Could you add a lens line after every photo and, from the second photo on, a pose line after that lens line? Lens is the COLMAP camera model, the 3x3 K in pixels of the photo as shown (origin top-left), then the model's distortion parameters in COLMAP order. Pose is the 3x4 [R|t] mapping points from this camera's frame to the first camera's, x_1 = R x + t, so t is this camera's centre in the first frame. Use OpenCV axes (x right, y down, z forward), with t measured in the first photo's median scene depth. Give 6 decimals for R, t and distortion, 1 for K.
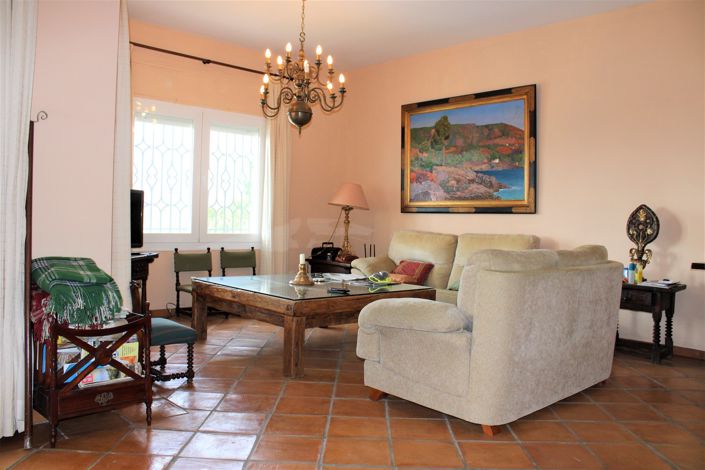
lens RADIAL K [[590.8, 0, 358.7], [0, 590.8, 216.1], [0, 0, 1]] dist [-0.135109, 0.078092]
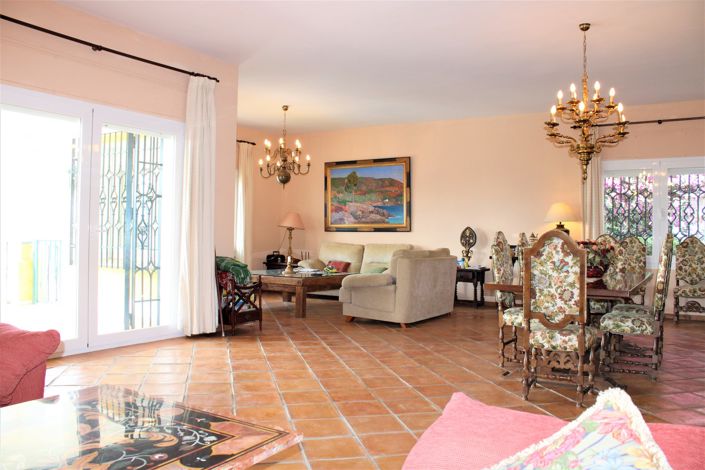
lens RADIAL K [[590.8, 0, 352.9], [0, 590.8, 233.6], [0, 0, 1]] dist [-0.135109, 0.078092]
pose [[0.971316, -0.012384, 0.237470, -0.273873], [0.010469, 0.999902, 0.009325, -0.016293], [-0.237562, -0.006571, 0.971350, -0.649714]]
